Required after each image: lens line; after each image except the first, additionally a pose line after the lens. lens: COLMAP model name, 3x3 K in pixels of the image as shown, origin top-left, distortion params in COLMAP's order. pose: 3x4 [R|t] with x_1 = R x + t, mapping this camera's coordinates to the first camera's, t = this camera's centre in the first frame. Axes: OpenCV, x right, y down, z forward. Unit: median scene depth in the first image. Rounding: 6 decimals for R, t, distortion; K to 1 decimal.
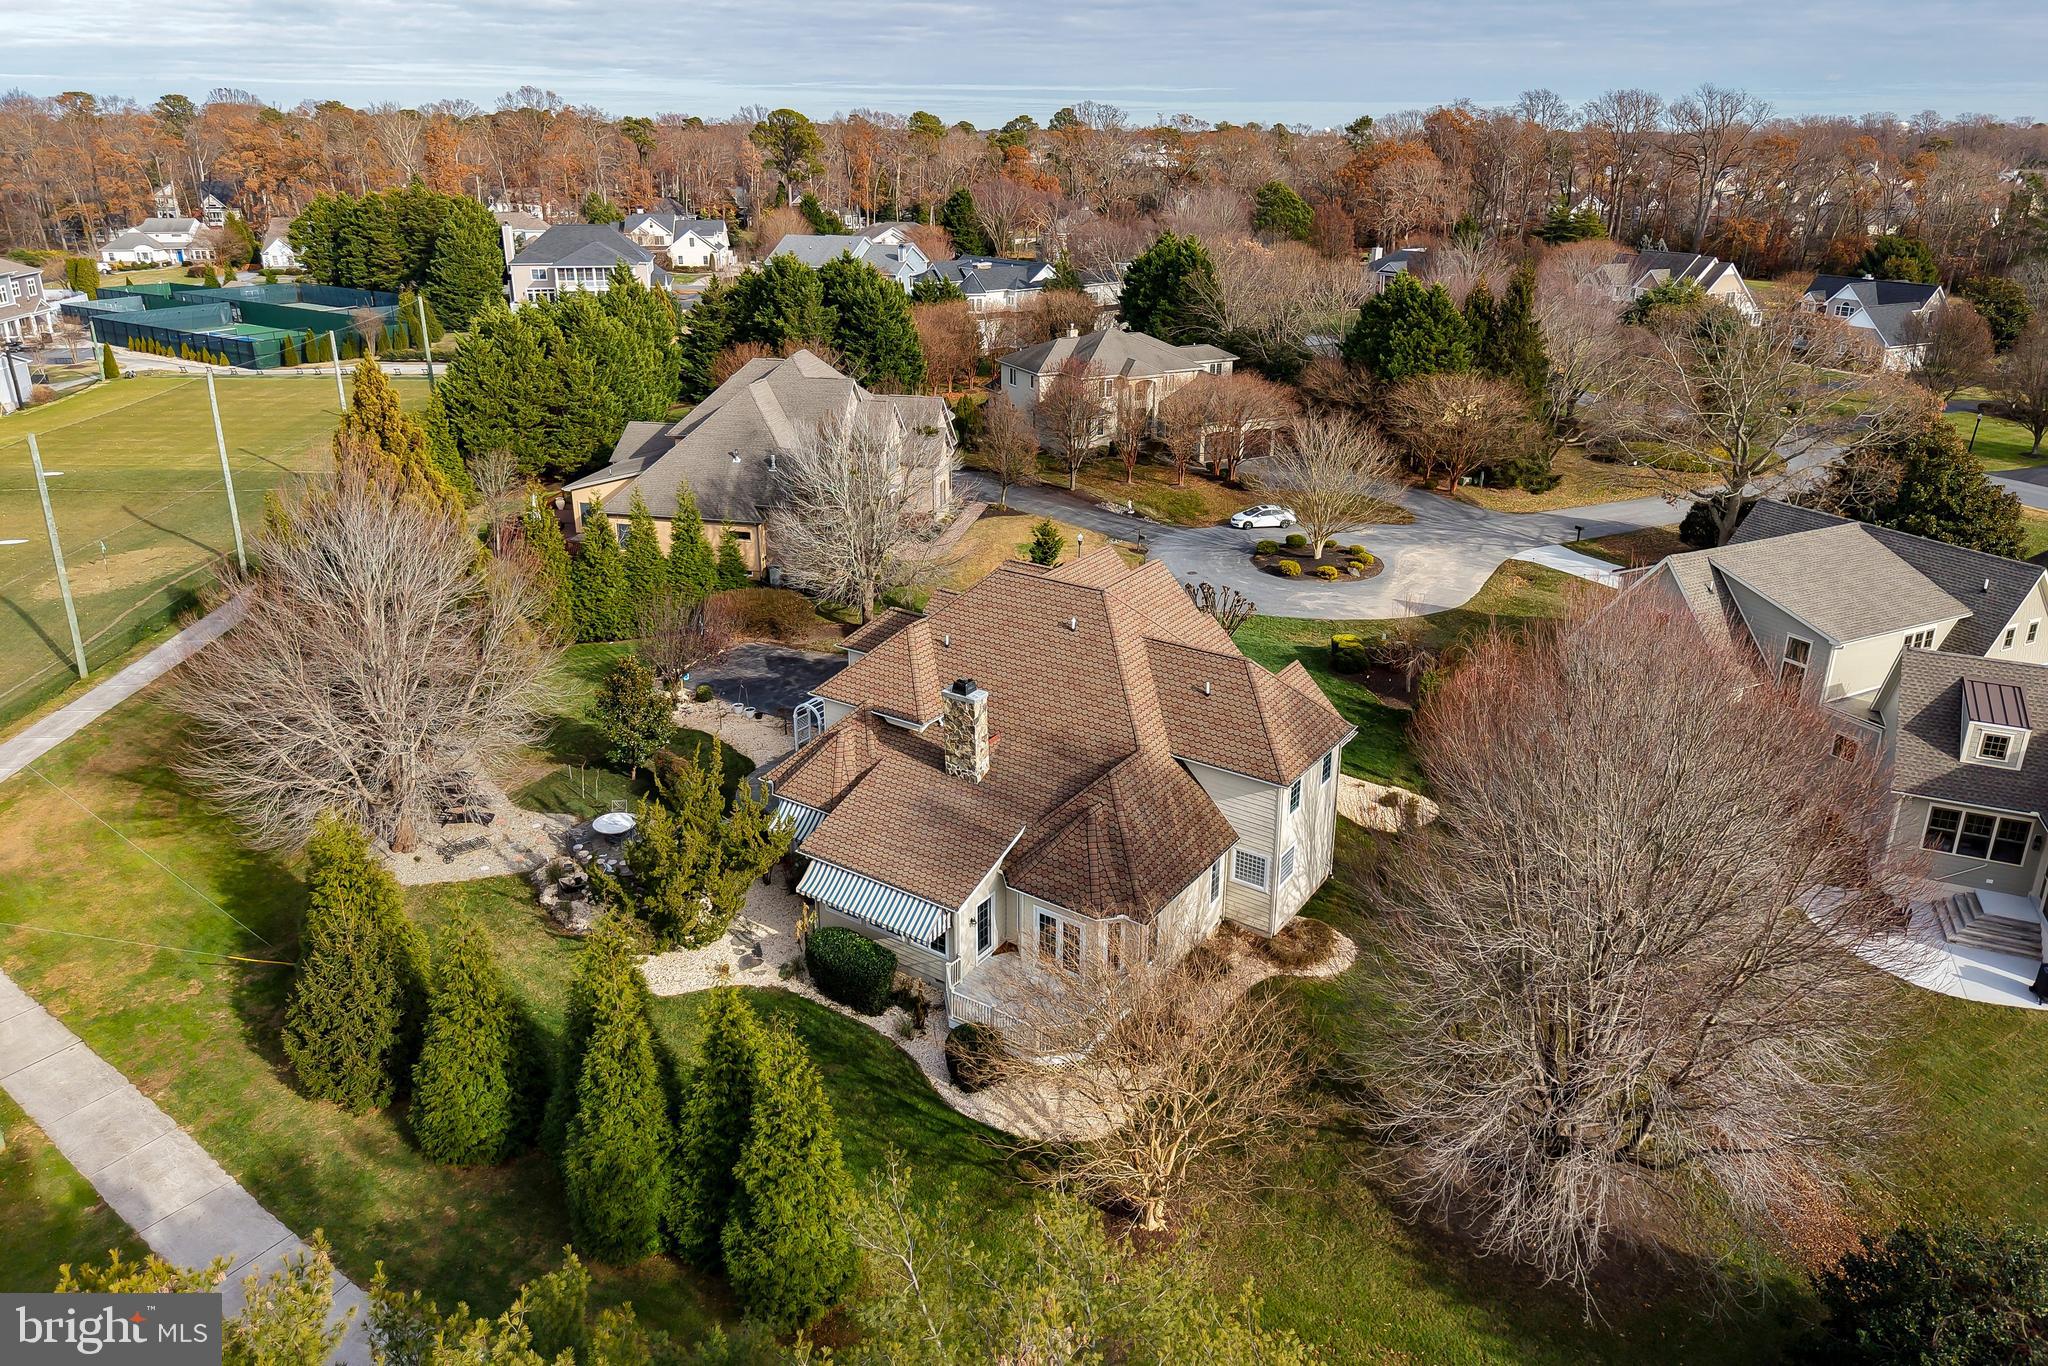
lens RADIAL K [[1441.8, 0, 1027.0], [0, 1441.8, 721.5], [0, 0, 1]] dist [0.078970, -0.069718]
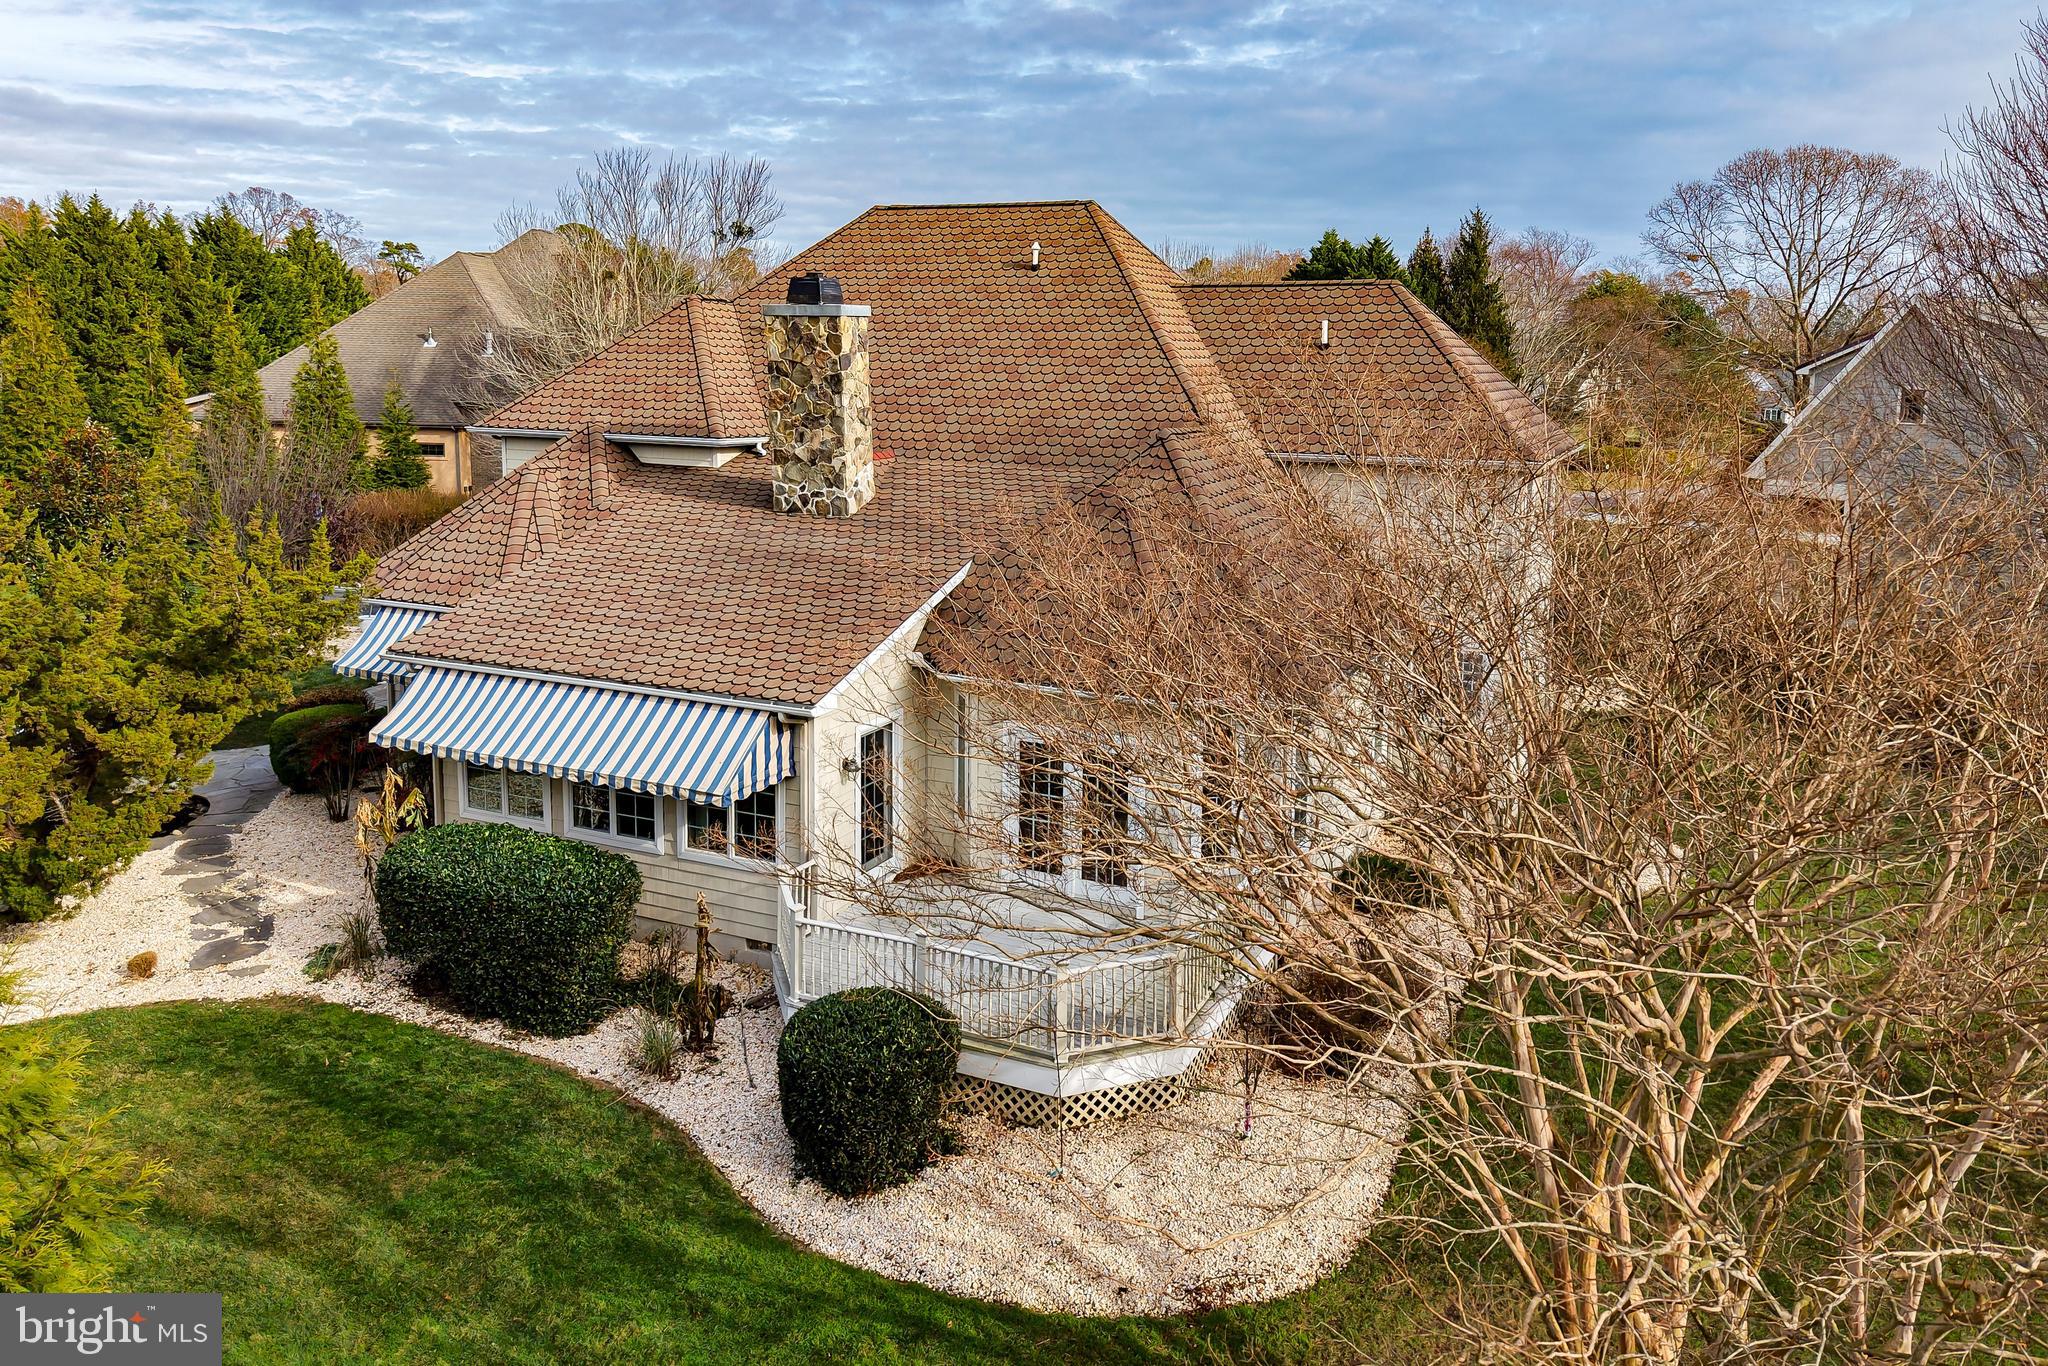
lens RADIAL K [[1423.1, 0, 1149.7], [0, 1423.1, 618.1], [0, 0, 1]] dist [0.020802, -0.005432]
pose [[0.977153, -0.009993, 0.212303, -0.036886], [0.063957, 0.966421, -0.248879, 0.187541], [-0.202687, 0.256771, 0.944980, 0.572909]]
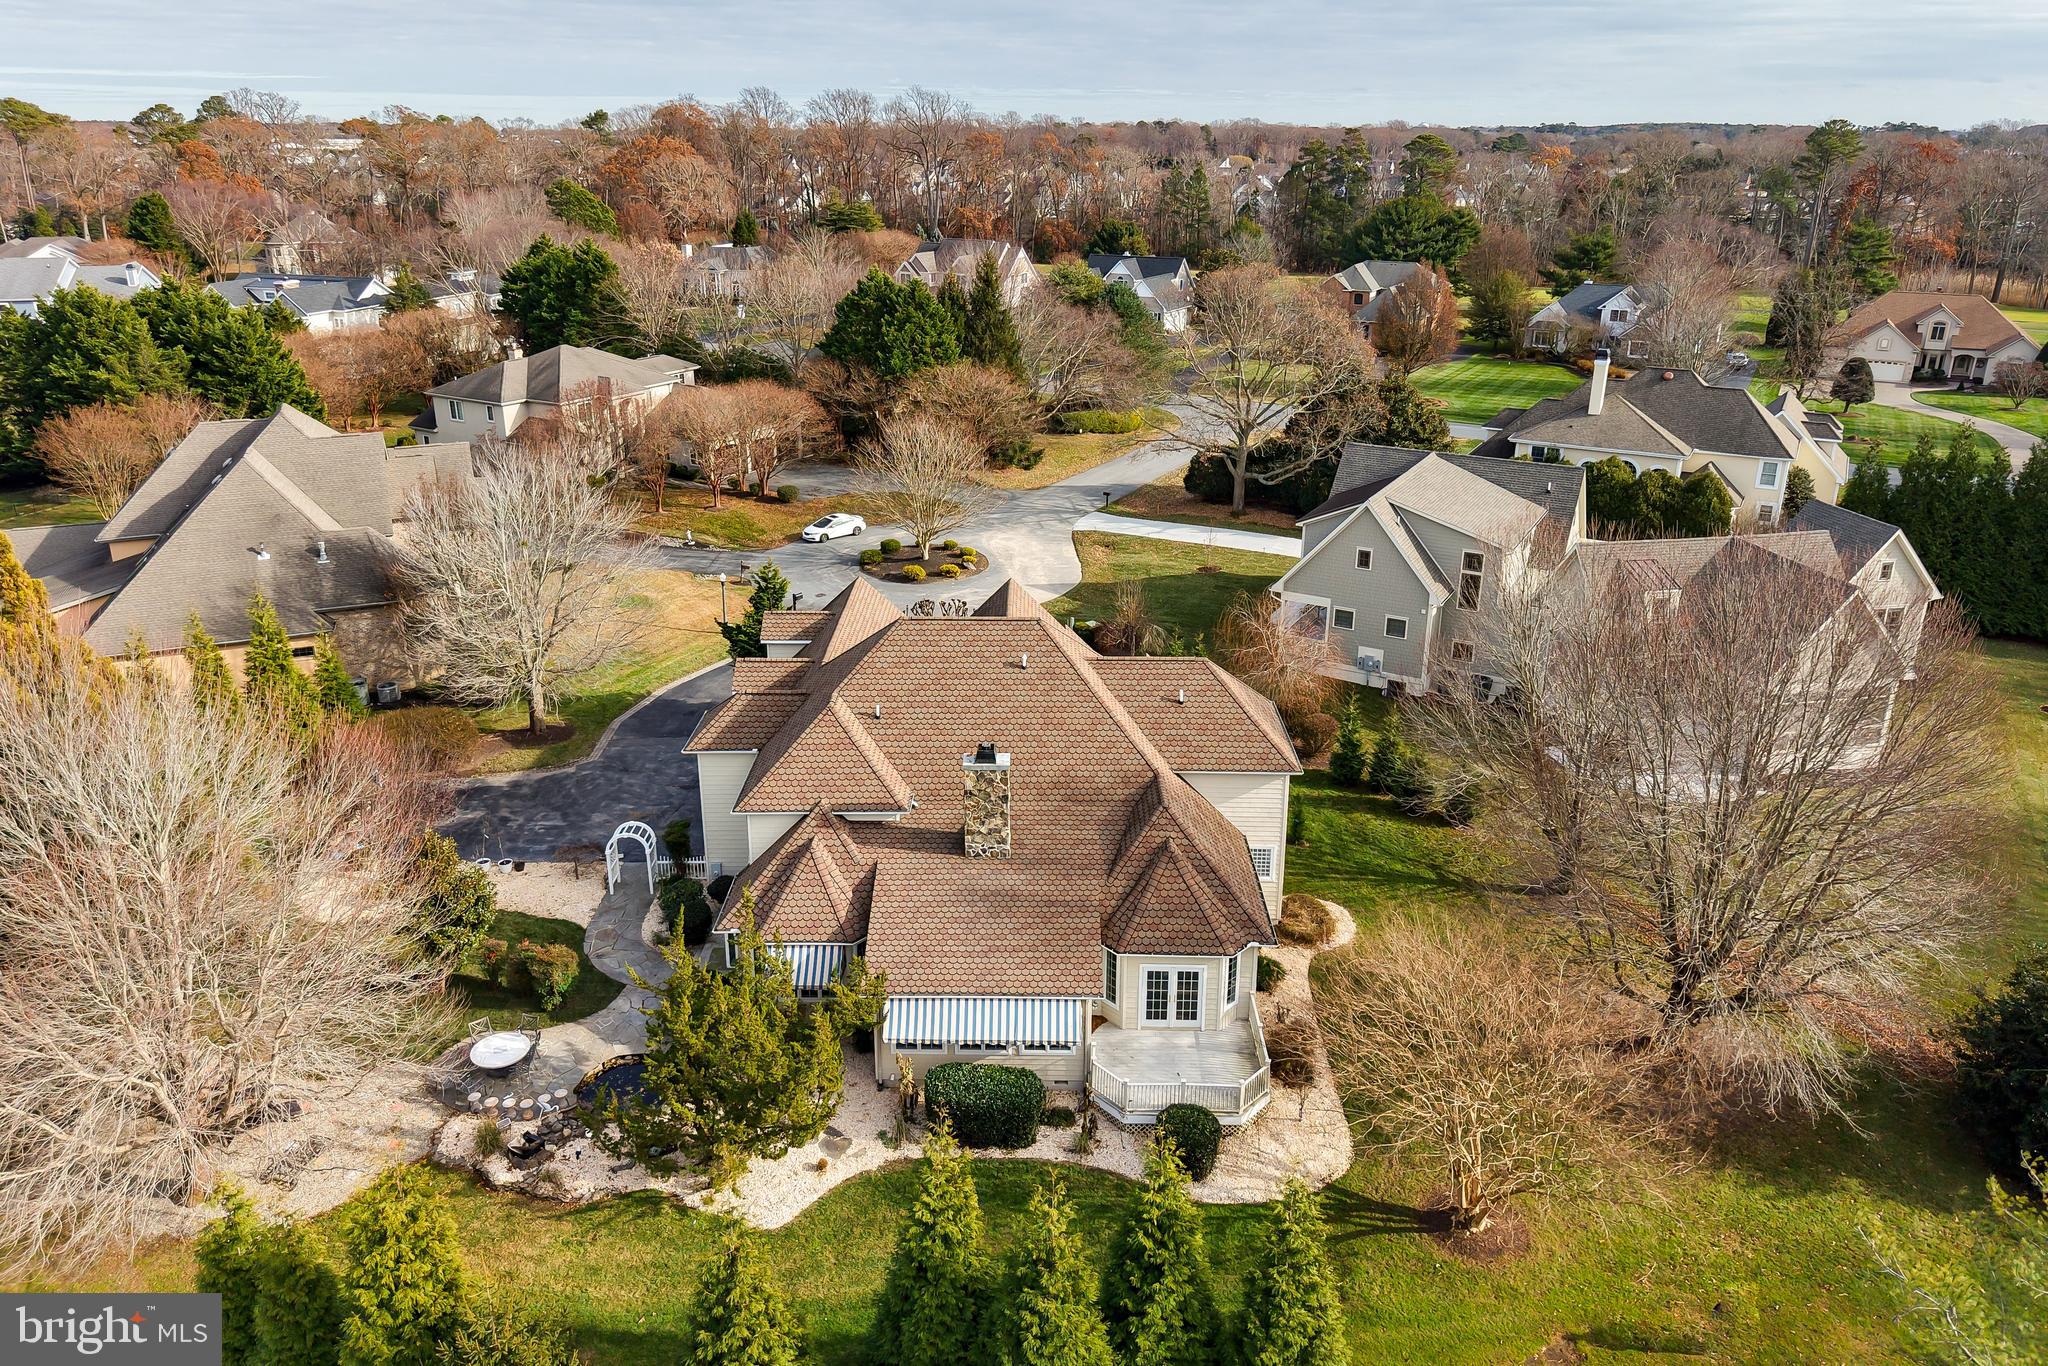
lens RADIAL K [[1447.3, 0, 1024.0], [0, 1447.3, 683.0], [0, 0, 1]] dist [0.086821, -0.108986]
pose [[0.811568, -0.210942, 0.544849, -0.493341], [0.220697, 0.974140, 0.048410, -0.103298], [-0.540971, 0.080958, 0.837136, 0.230936]]
